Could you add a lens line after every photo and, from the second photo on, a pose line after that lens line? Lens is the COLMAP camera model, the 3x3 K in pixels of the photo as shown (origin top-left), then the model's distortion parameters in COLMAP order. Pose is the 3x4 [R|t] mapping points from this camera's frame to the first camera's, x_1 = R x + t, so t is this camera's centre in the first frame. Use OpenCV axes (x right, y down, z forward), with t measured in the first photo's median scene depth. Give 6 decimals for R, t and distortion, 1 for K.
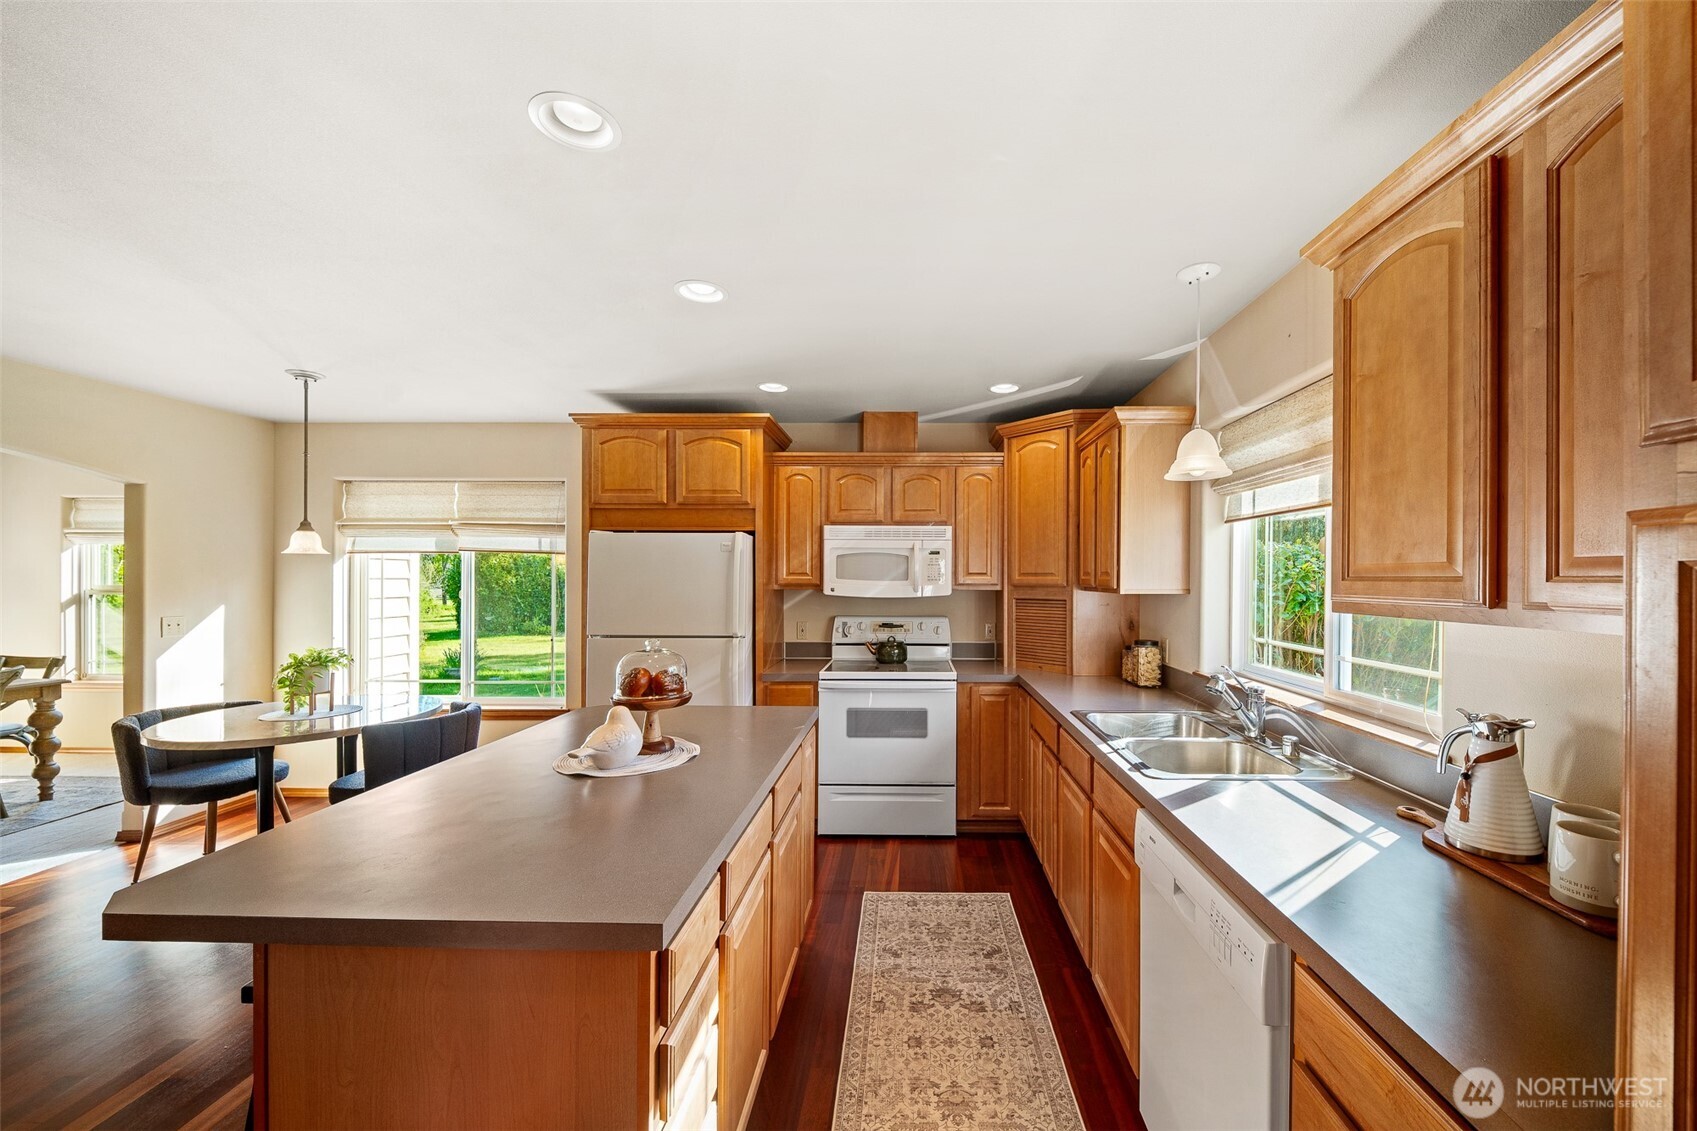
lens RADIAL K [[608.4, 0, 935.5], [0, 608.4, 580.0], [0, 0, 1]] dist [0.002291, -0.000036]
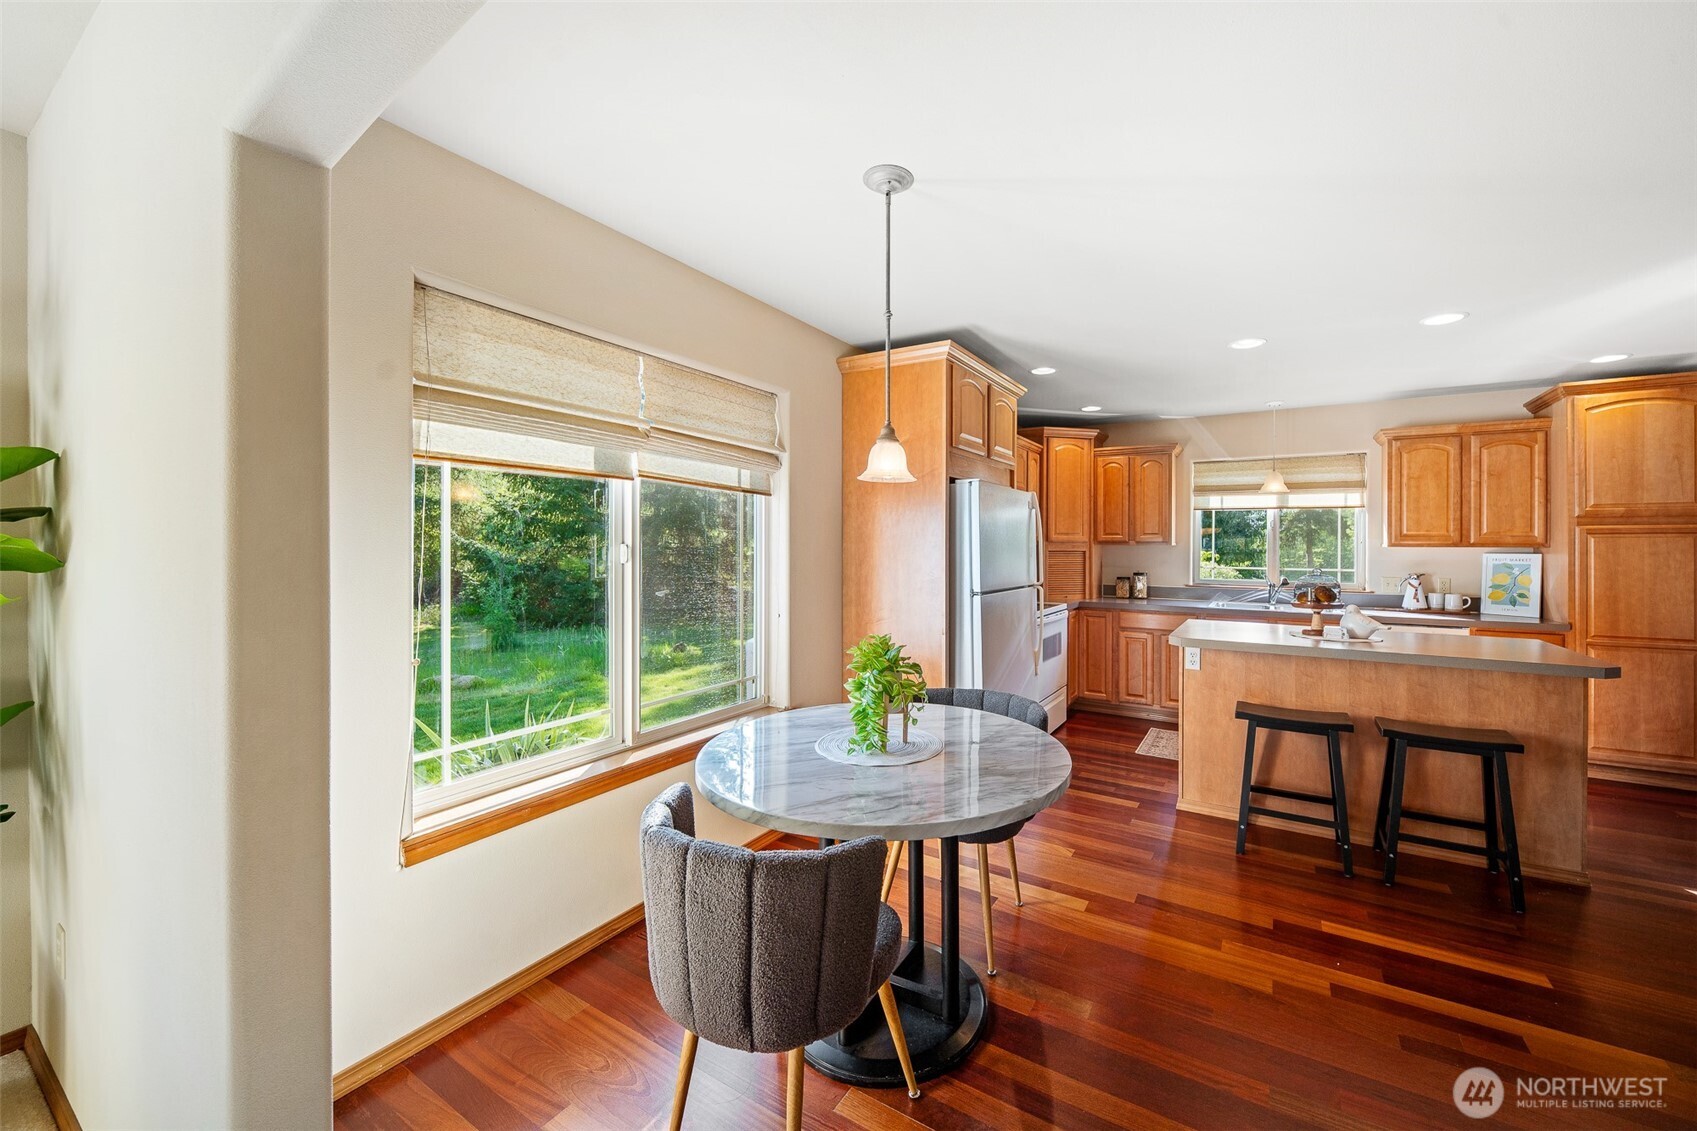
lens RADIAL K [[607.3, 0, 915.3], [0, 607.3, 546.9], [0, 0, 1]] dist [-0.002911, -0.000621]
pose [[0.517282, -0.002651, 0.855811, -1.257024], [-0.000888, 0.999993, 0.003634, 0.016123], [-0.855815, -0.002640, 0.517276, 0.546408]]
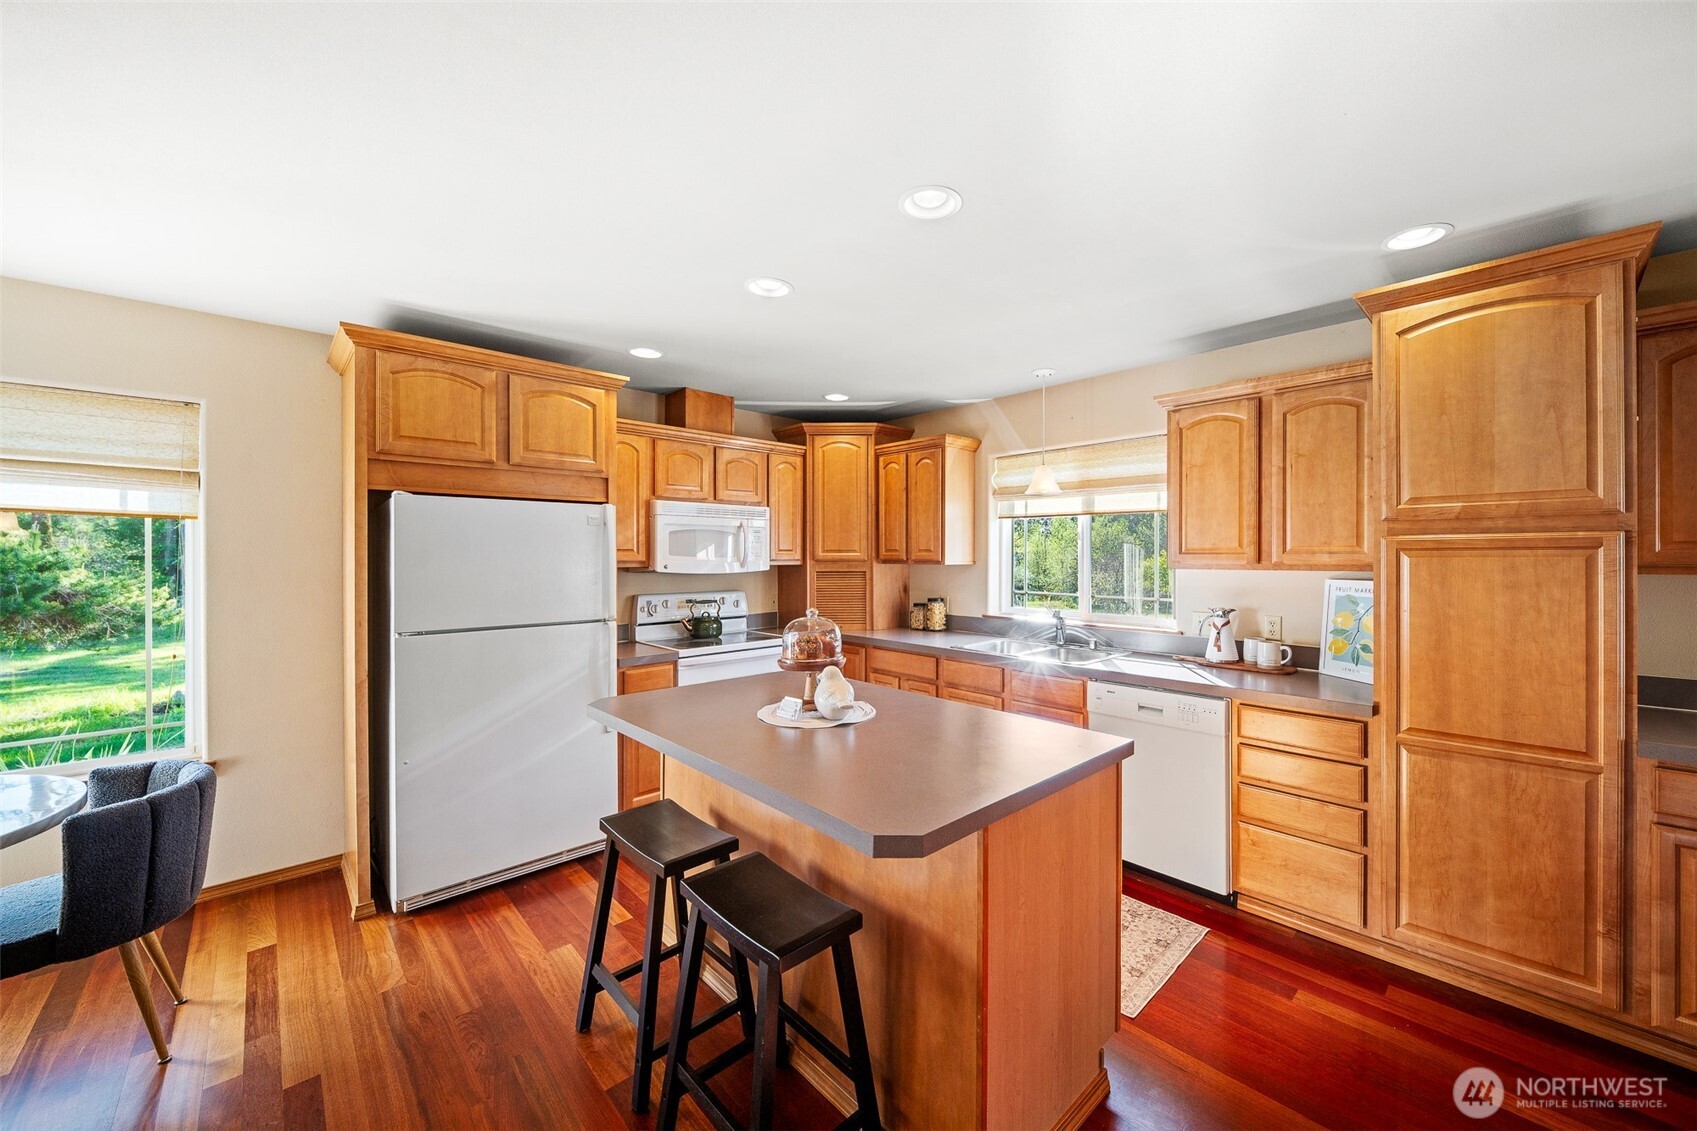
lens RADIAL K [[607.3, 0, 898.9], [0, 607.3, 558.1], [0, 0, 1]] dist [-0.002911, -0.000621]
pose [[0.714843, -0.006840, 0.699252, -0.588302], [0.005754, 0.999976, 0.003900, 0.000509], [-0.699262, 0.001236, 0.714865, 0.047937]]
